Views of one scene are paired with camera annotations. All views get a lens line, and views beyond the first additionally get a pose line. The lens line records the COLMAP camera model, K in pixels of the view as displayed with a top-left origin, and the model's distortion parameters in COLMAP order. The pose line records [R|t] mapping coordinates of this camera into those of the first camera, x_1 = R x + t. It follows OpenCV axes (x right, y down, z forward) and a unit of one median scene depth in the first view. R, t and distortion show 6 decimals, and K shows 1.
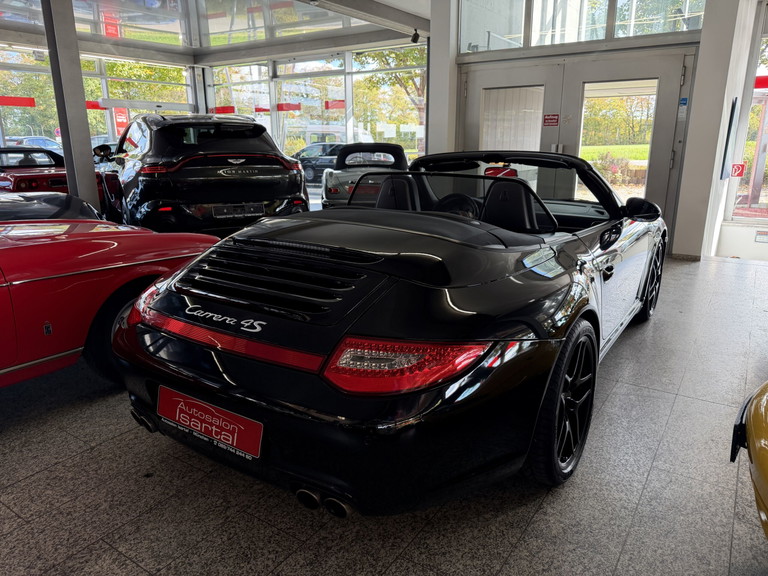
lens RADIAL K [[546.8, 0, 380.9], [0, 546.8, 289.9], [0, 0, 1]] dist [0.028286, -0.031474]
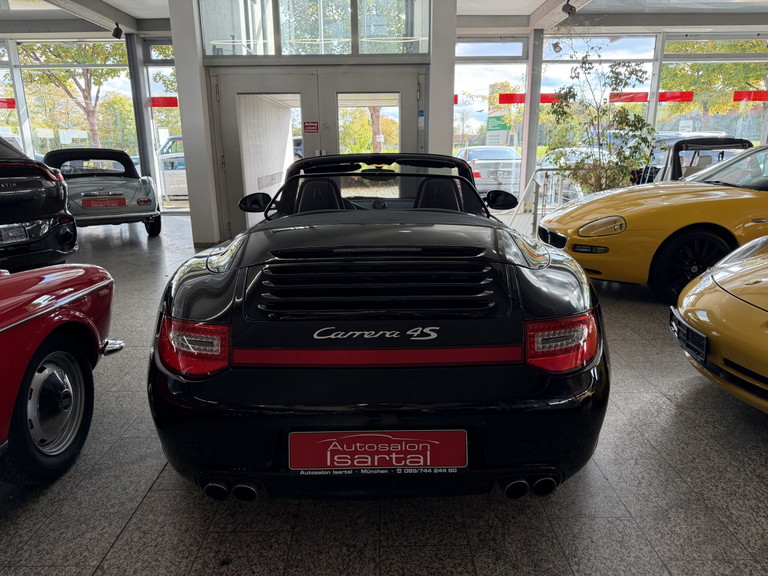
lens RADIAL K [[546.8, 0, 380.6], [0, 546.8, 287.2], [0, 0, 1]] dist [0.028286, -0.031474]
pose [[0.829711, -0.141807, 0.539881, -0.213224], [0.151758, 0.988068, 0.026301, -0.013080], [-0.537168, 0.060109, 0.841331, 0.067285]]
